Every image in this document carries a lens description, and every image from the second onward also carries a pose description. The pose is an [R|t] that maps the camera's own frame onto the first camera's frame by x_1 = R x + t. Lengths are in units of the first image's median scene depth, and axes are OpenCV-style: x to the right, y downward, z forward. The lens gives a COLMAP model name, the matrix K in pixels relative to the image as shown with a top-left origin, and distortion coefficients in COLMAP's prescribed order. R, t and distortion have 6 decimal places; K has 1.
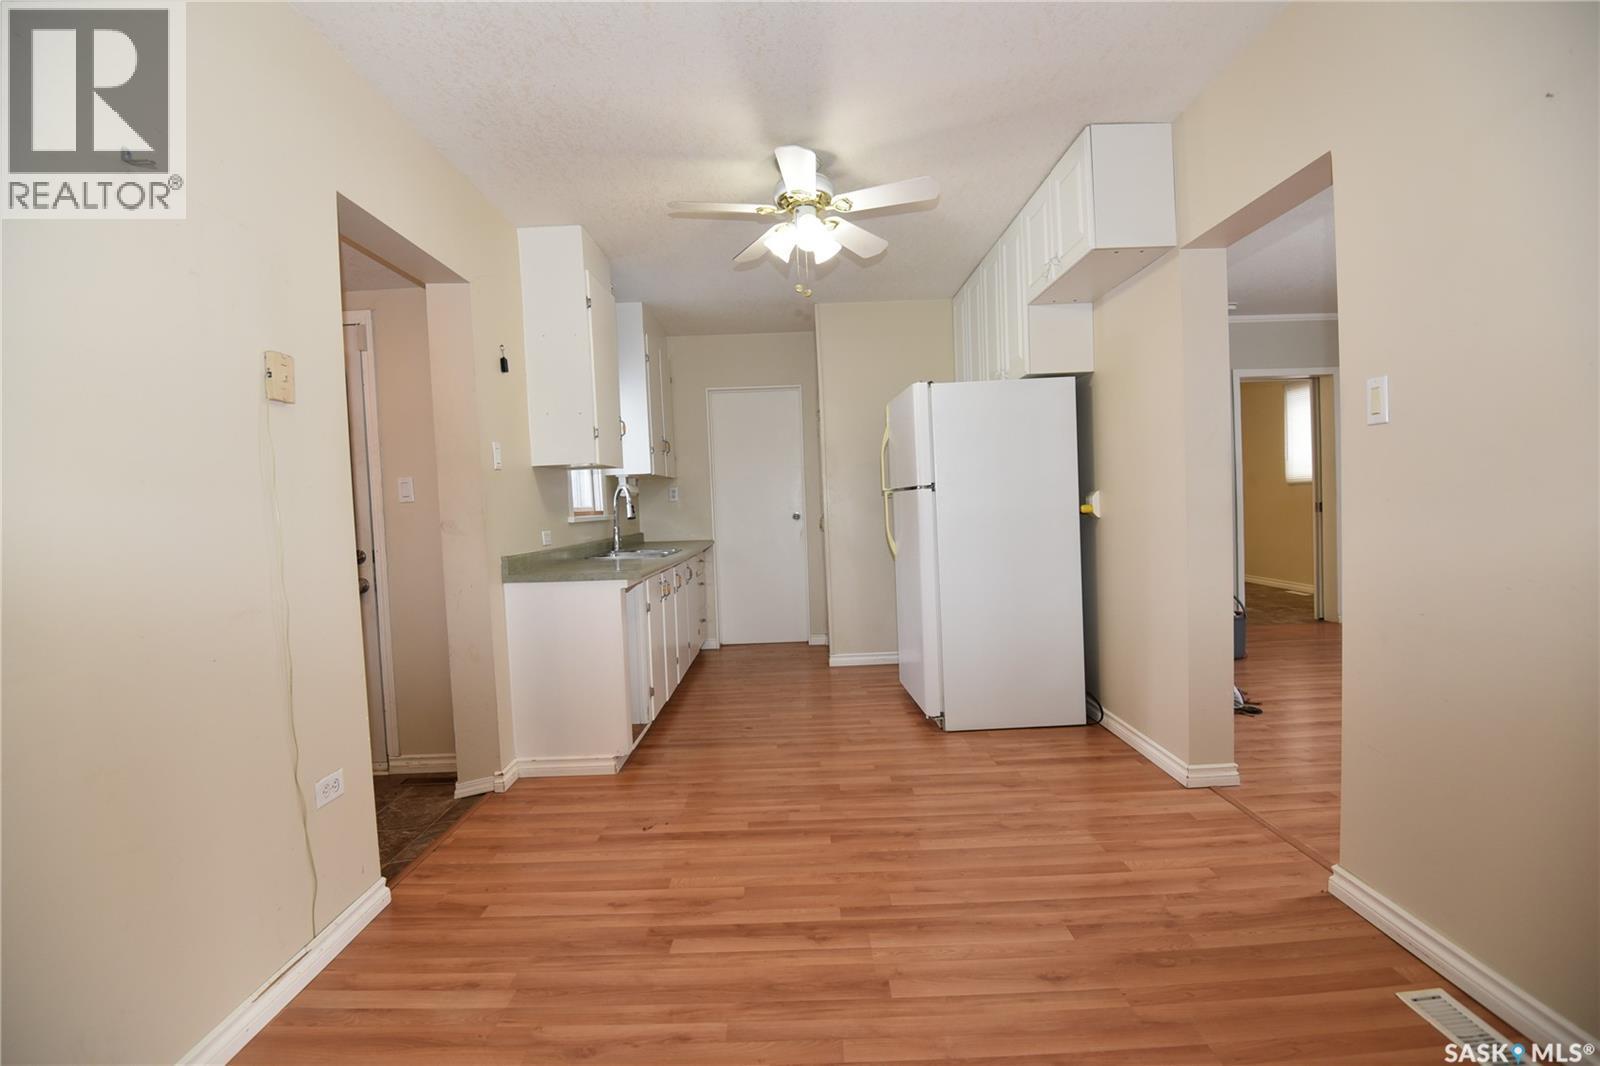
lens RADIAL K [[738.4, 0, 797.7], [0, 738.4, 533.9], [0, 0, 1]] dist [-0.021563, -0.003433]
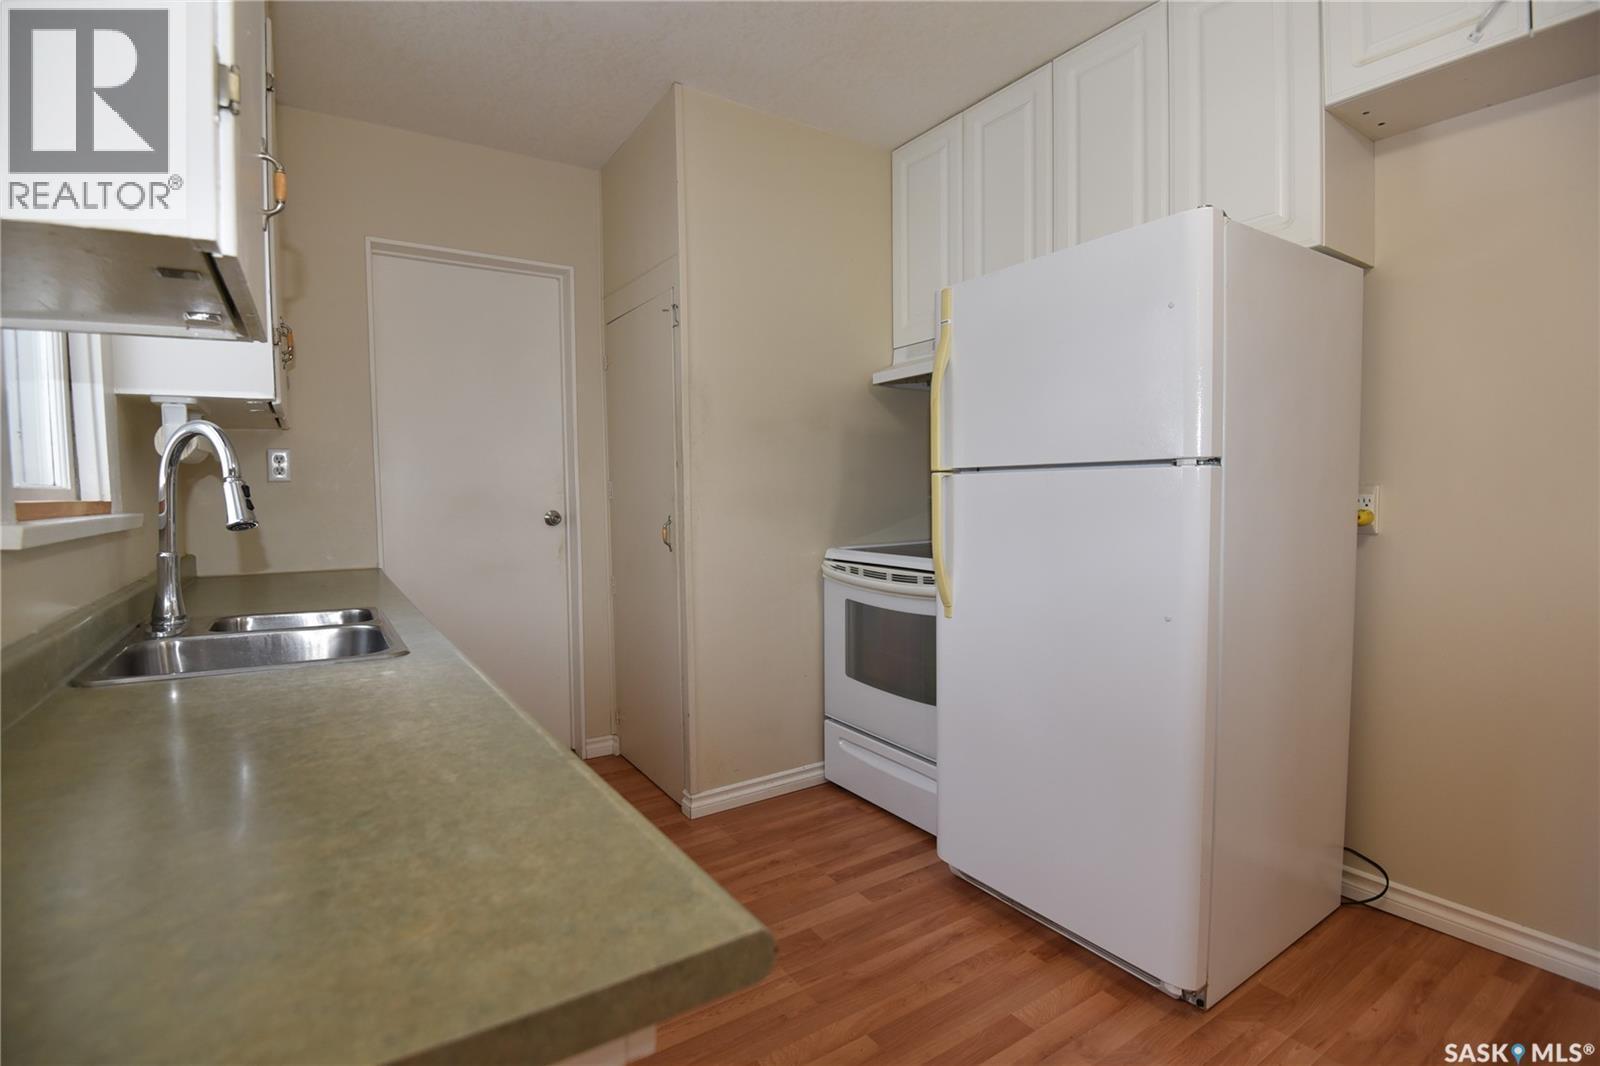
lens RADIAL K [[738.4, 0, 804.0], [0, 738.4, 523.8], [0, 0, 1]] dist [-0.021563, -0.003433]
pose [[0.829904, 0.005384, 0.557881, -0.199029], [0.001970, 0.999919, -0.012580, -0.018059], [-0.557903, 0.011540, 0.829826, 0.614811]]
